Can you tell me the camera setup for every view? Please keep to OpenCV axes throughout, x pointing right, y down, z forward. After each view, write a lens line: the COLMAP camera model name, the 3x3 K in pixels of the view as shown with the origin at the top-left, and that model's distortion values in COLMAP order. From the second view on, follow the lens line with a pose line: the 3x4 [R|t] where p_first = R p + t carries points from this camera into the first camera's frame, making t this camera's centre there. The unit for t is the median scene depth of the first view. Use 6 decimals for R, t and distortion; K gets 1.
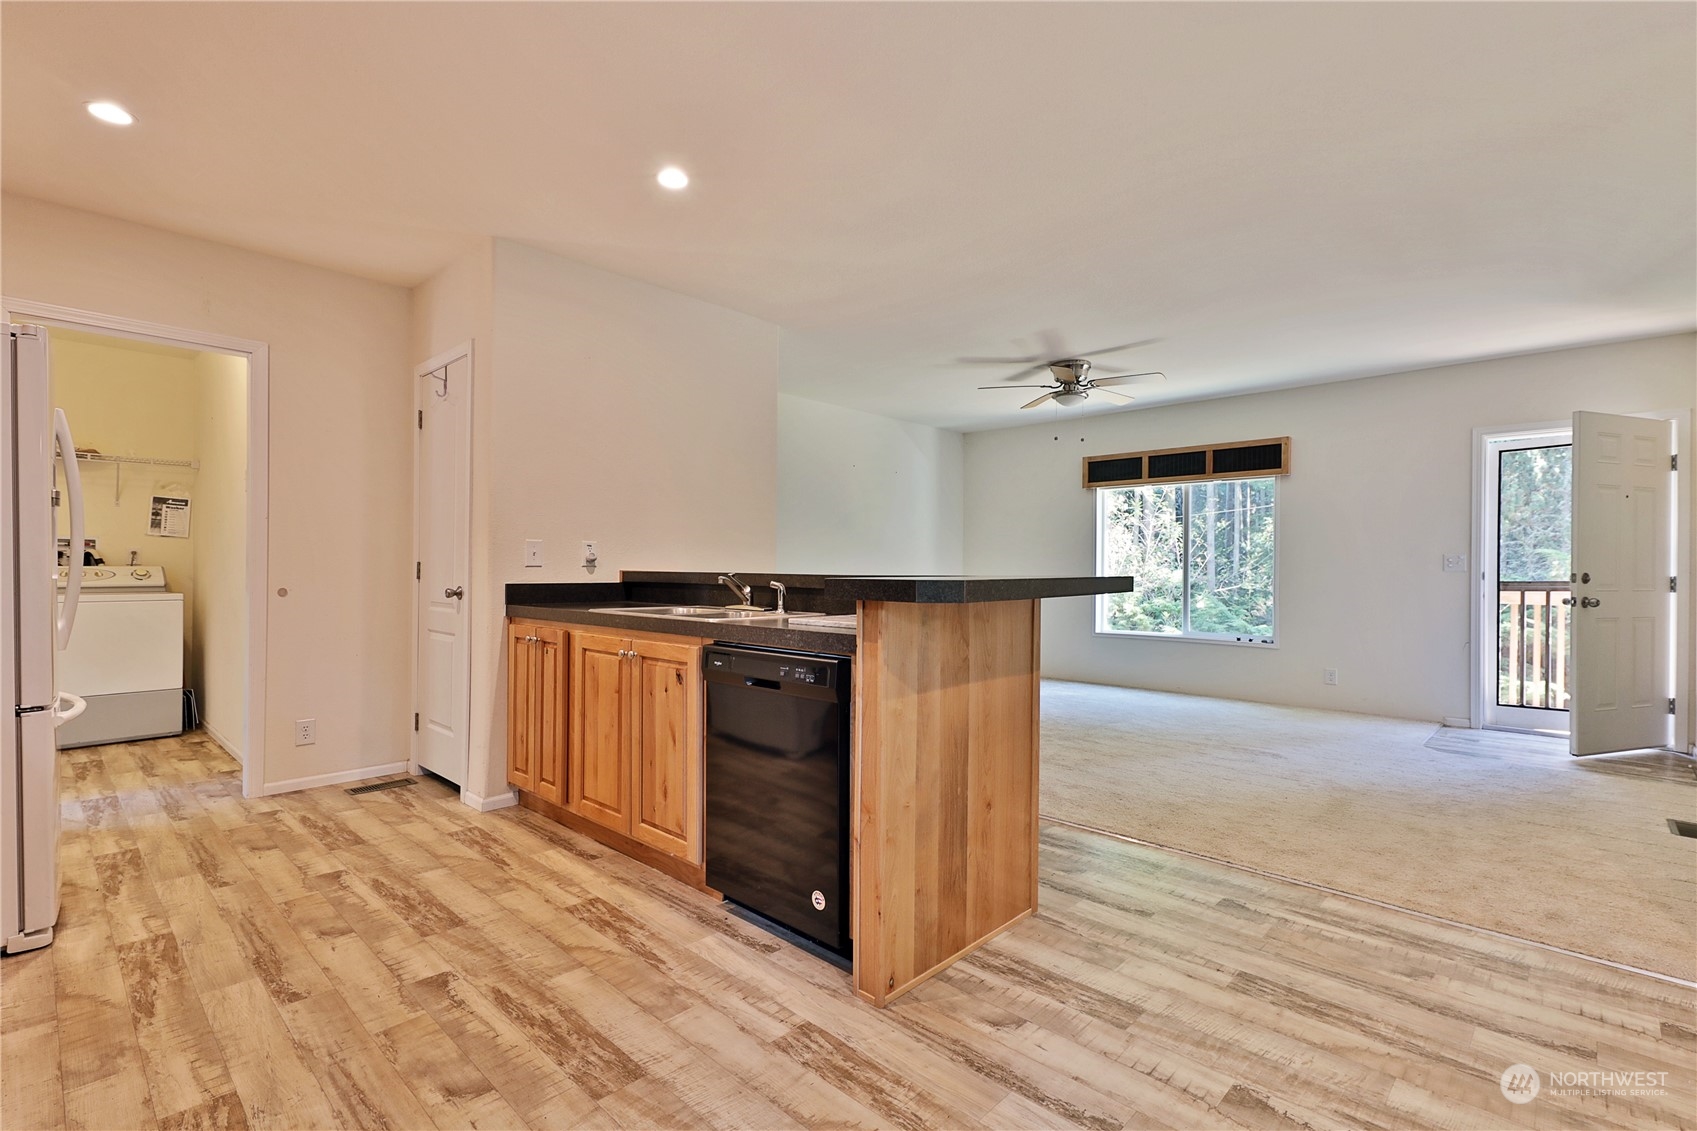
lens RADIAL K [[774.5, 0, 847.3], [0, 774.5, 558.0], [0, 0, 1]] dist [0.002295, 0.000333]
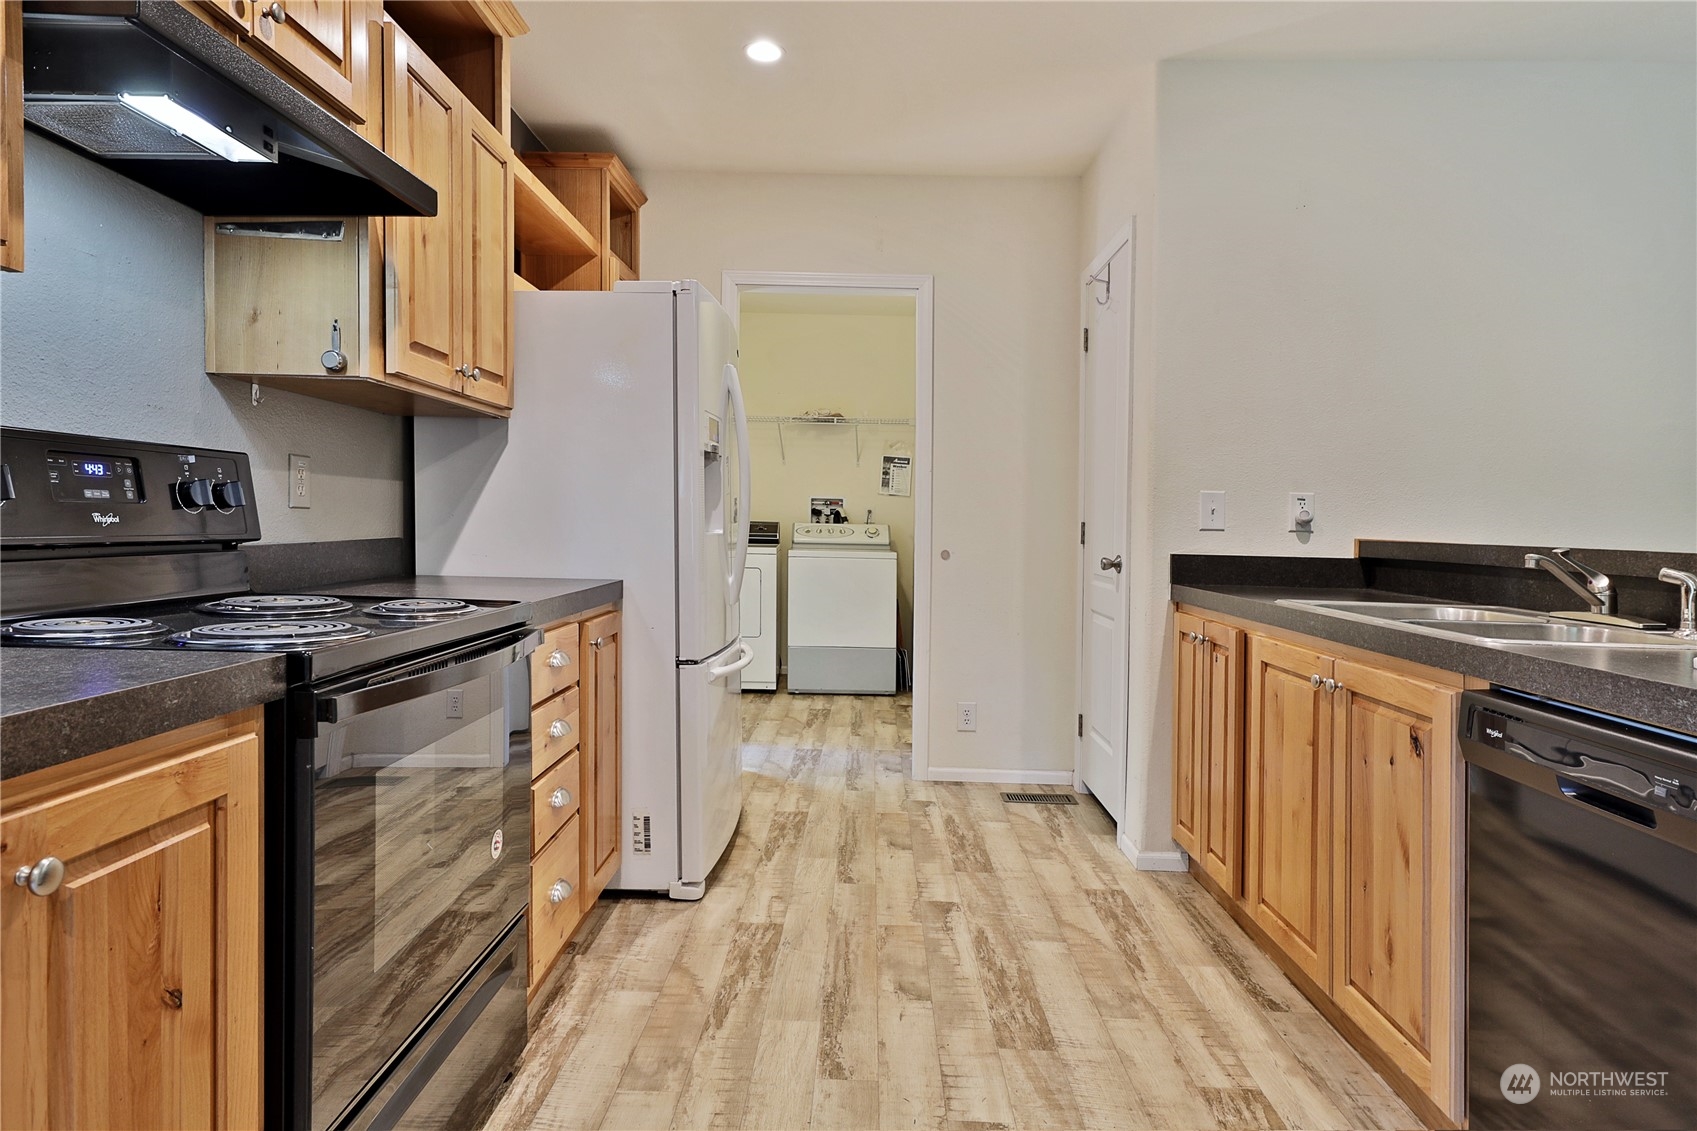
lens RADIAL K [[951.1, 0, 852.1], [0, 951.1, 526.3], [0, 0, 1]] dist [0.017519, 0.001800]
pose [[0.671264, 0.012898, -0.741106, 0.004782], [-0.009873, 0.999915, 0.008460, 0.004458], [0.741153, 0.001638, 0.671334, 0.233725]]
